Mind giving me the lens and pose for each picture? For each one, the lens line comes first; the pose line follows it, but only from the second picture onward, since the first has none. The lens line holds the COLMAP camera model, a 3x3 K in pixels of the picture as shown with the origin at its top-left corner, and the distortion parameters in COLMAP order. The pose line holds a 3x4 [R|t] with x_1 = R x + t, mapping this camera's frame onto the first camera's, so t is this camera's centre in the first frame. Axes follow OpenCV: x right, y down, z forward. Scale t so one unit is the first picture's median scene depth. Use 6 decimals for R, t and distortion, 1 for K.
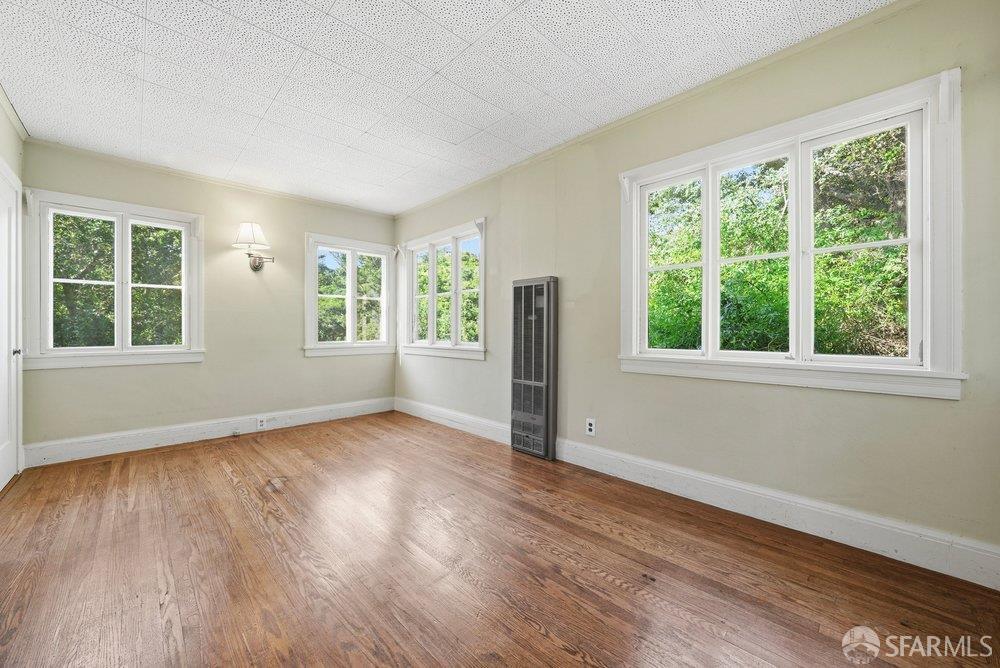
lens RADIAL K [[390.6, 0, 500.5], [0, 390.6, 332.5], [0, 0, 1]] dist [-0.002700, -0.000115]
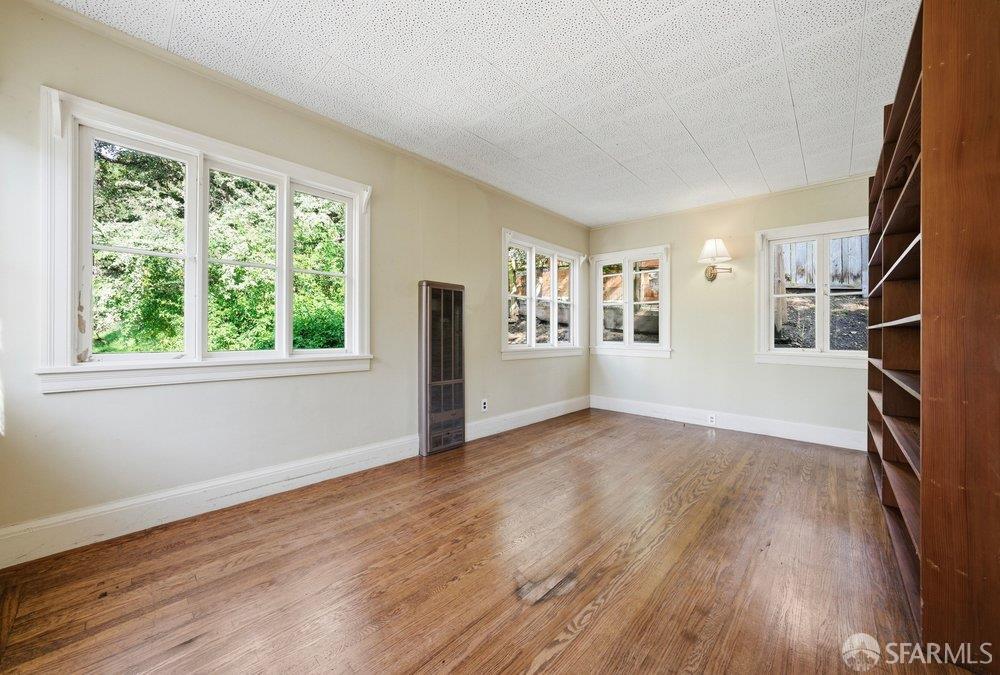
lens RADIAL K [[389.3, 0, 500.4], [0, 389.3, 335.8], [0, 0, 1]] dist [-0.002153, -0.000033]
pose [[-0.090835, -0.006958, 0.995842, -1.129054], [-0.007829, 0.999950, 0.006273, -0.005222], [-0.995835, -0.007226, -0.090885, 1.094308]]
